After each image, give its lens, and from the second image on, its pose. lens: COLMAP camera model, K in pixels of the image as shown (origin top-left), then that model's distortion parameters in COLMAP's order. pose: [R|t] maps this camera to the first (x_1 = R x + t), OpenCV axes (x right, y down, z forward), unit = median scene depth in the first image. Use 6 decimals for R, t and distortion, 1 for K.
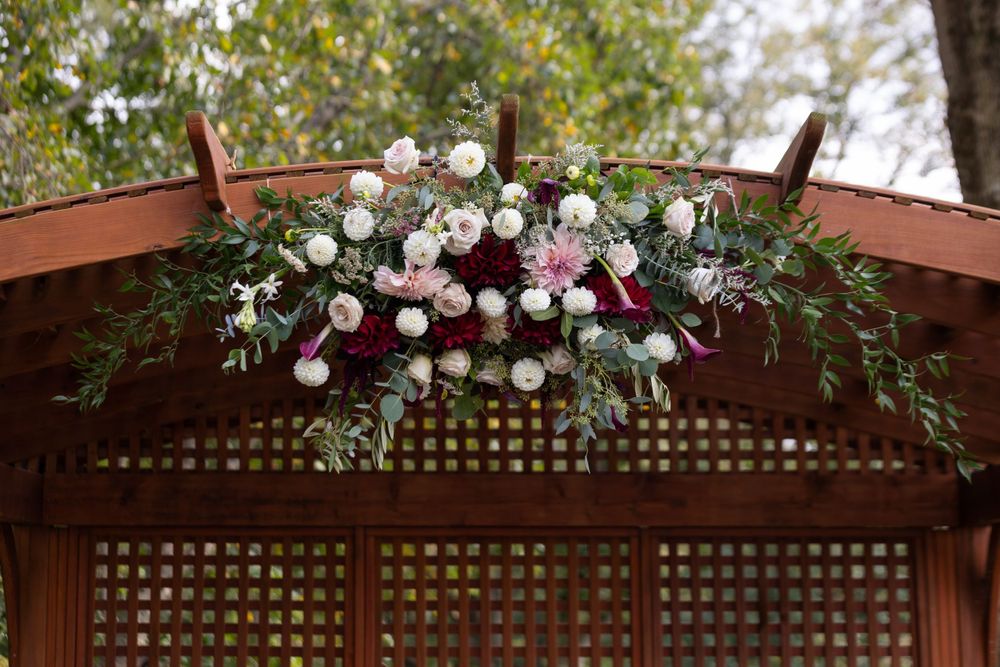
lens RADIAL K [[2065.4, 0, 500.0], [0, 2065.4, 333.5], [0, 0, 1]] dist [0.064620, 0.169257]
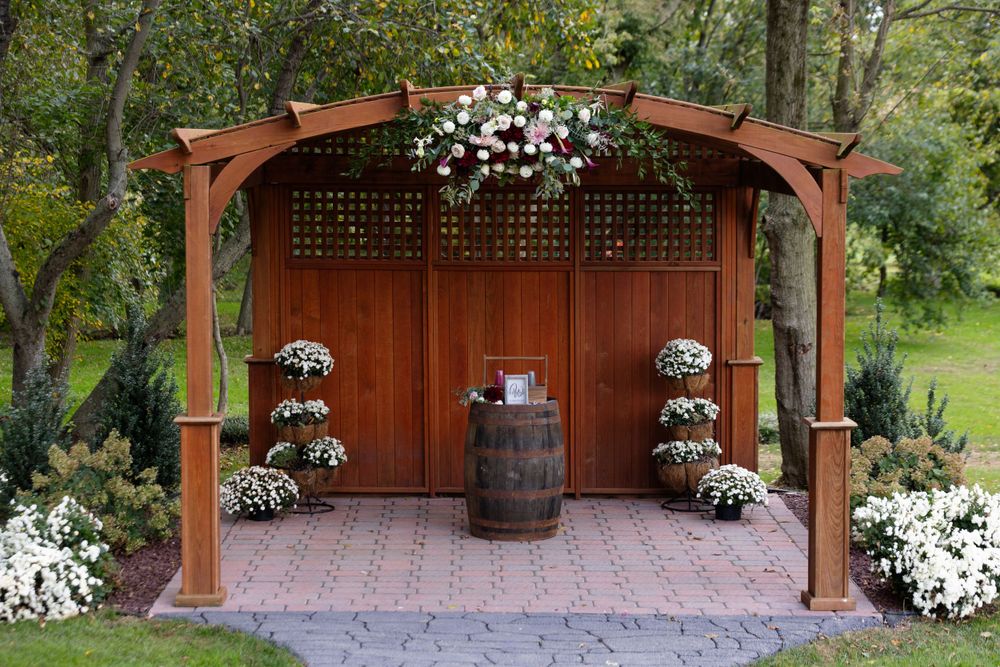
lens RADIAL K [[2065.4, 0, 500.0], [0, 2065.4, 333.5], [0, 0, 1]] dist [0.064620, 0.169257]
pose [[0.999790, 0.001899, 0.020418, -0.074416], [-0.006644, 0.971993, 0.234916, -0.405210], [-0.019400, -0.235002, 0.971801, -1.634090]]
